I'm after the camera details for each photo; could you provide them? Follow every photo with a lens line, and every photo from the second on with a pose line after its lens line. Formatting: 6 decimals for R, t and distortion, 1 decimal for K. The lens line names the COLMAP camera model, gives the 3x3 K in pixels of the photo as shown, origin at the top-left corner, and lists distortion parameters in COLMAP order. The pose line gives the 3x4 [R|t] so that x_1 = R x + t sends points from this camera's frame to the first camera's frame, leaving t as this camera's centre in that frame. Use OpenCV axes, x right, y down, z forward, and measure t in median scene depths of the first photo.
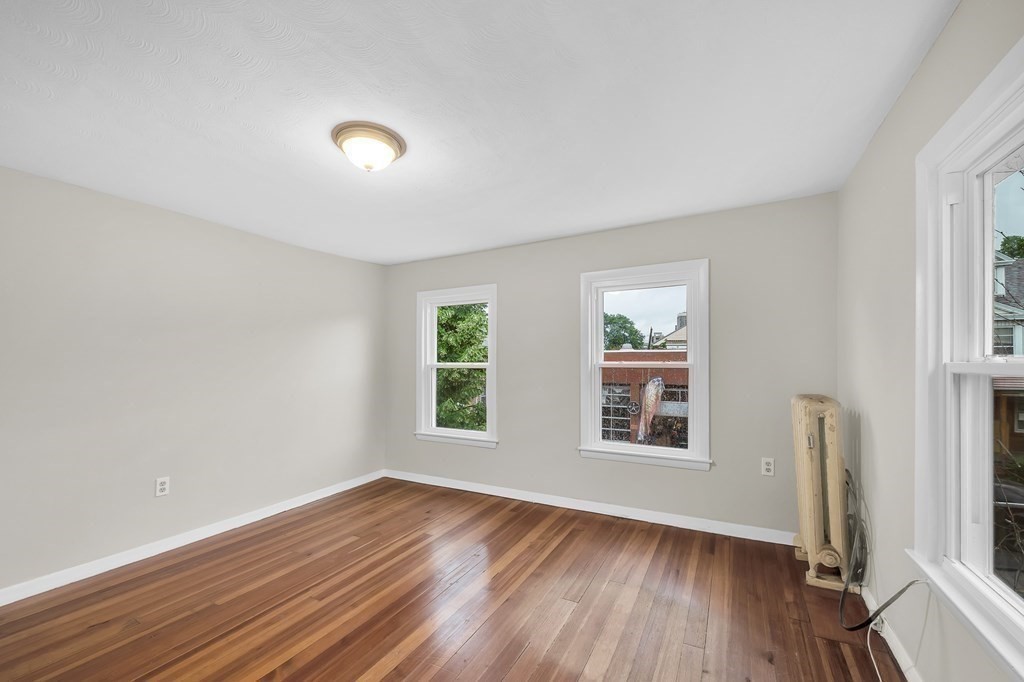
lens RADIAL K [[415.4, 0, 514.9], [0, 415.4, 353.5], [0, 0, 1]] dist [0.000744, 0.000026]
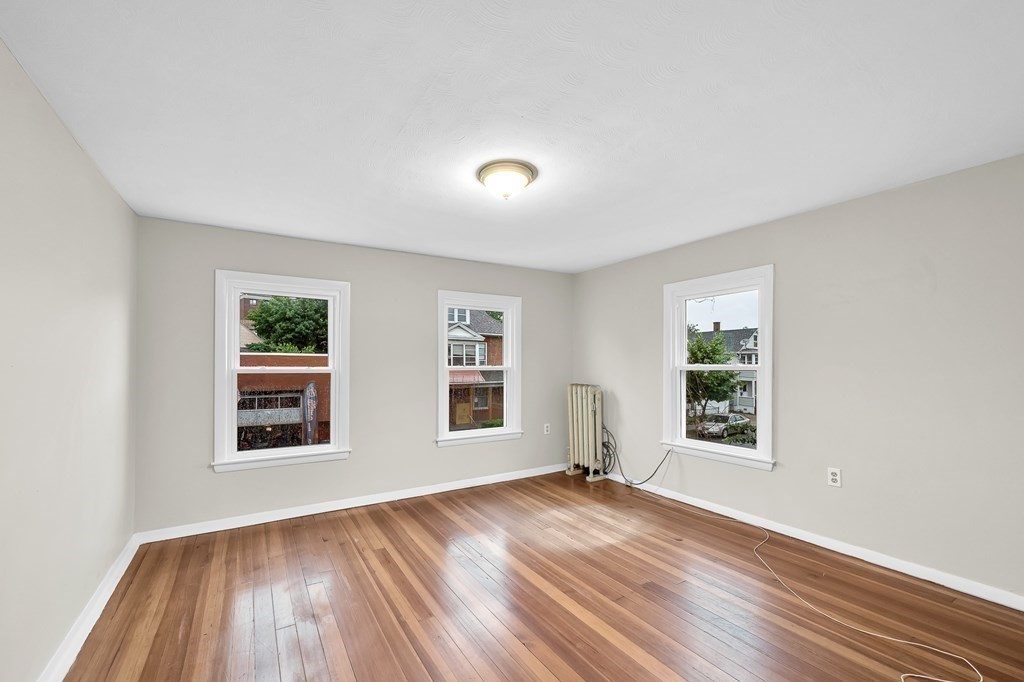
lens RADIAL K [[415.4, 0, 514.9], [0, 415.4, 353.5], [0, 0, 1]] dist [0.000744, 0.000026]
pose [[0.496376, 0.030194, 0.867582, -0.821614], [-0.017263, 0.999541, -0.024910, 0.011494], [-0.867936, -0.002612, 0.496670, 0.251546]]
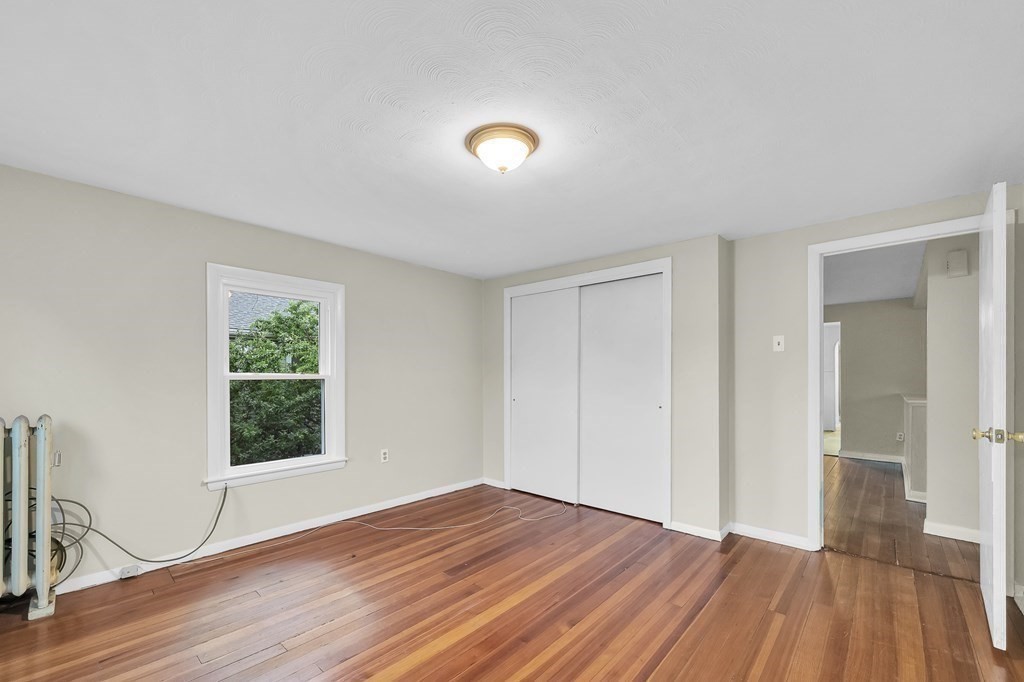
lens RADIAL K [[412.5, 0, 510.0], [0, 412.5, 365.5], [0, 0, 1]] dist [-0.000212, 0.000027]
pose [[-0.966620, 0.011317, 0.255962, -0.375572], [0.000532, 0.999111, -0.042162, 0.027997], [-0.256212, -0.040619, -0.965767, 1.177185]]
